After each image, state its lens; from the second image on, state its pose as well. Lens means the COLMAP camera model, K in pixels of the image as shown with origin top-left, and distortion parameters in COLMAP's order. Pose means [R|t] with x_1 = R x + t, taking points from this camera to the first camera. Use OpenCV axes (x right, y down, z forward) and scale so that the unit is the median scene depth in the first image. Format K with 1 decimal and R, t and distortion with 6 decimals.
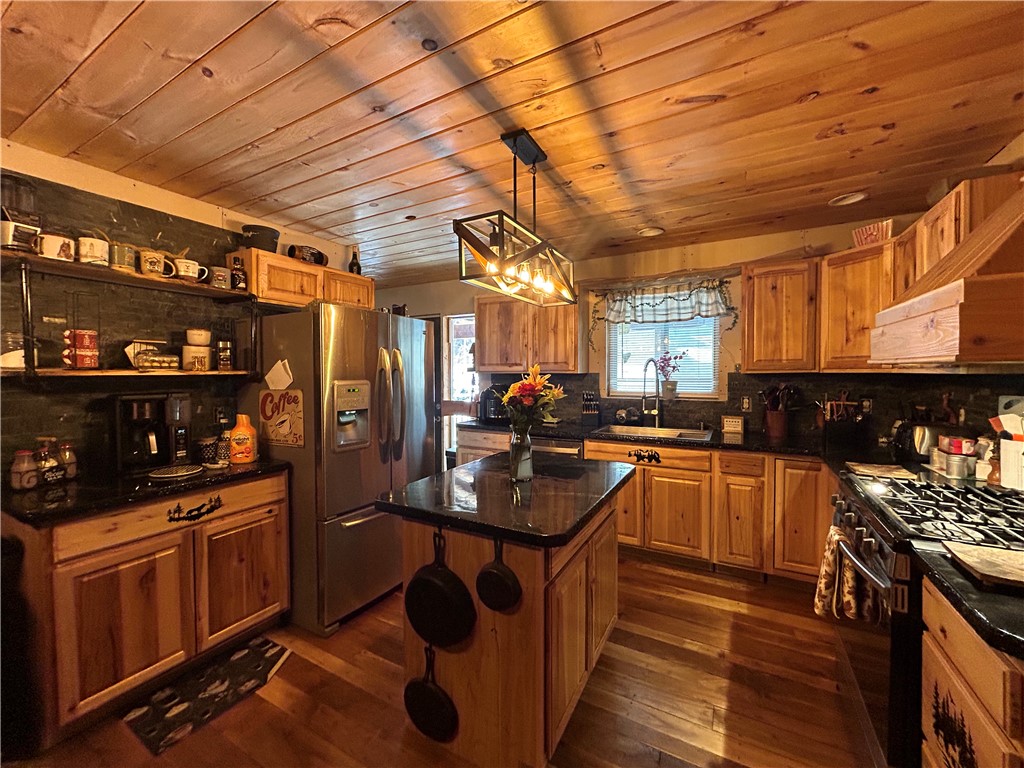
lens RADIAL K [[409.7, 0, 512.1], [0, 409.7, 379.0], [0, 0, 1]] dist [-0.002197, 0.000217]
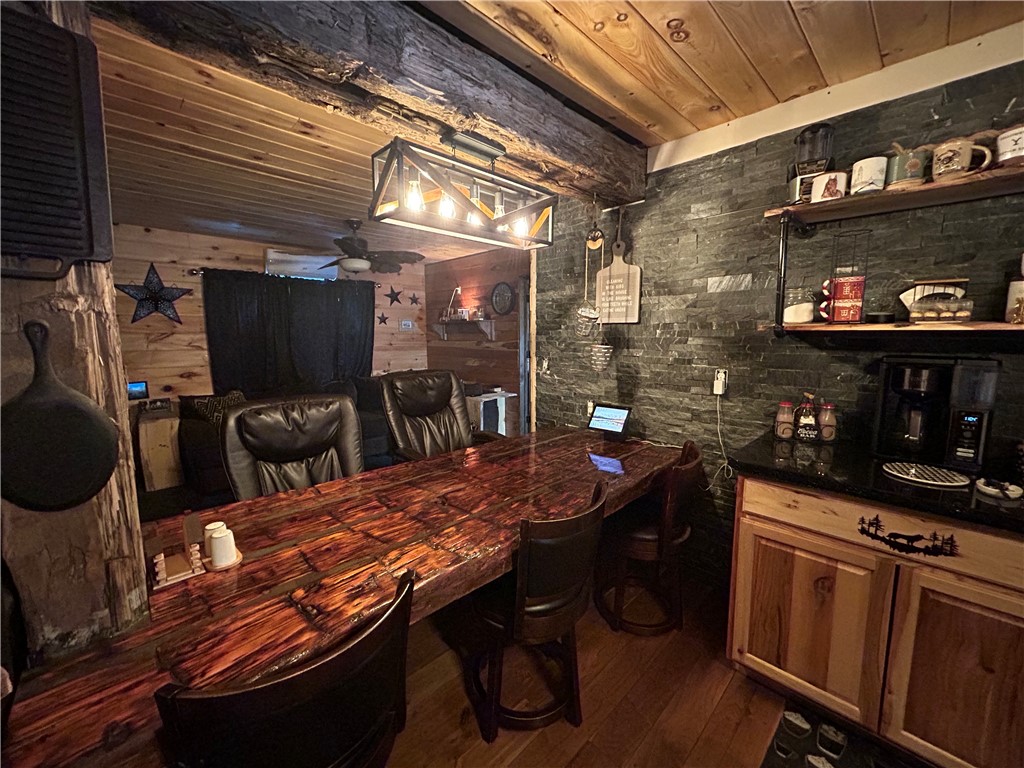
lens RADIAL K [[409.7, 0, 511.6], [0, 409.7, 382.5], [0, 0, 1]] dist [-0.002197, 0.000217]
pose [[-0.296987, 0.119888, -0.947325, 0.003255], [-0.015445, 0.991354, 0.130302, -0.001426], [0.954757, 0.053330, -0.292568, 0.578822]]
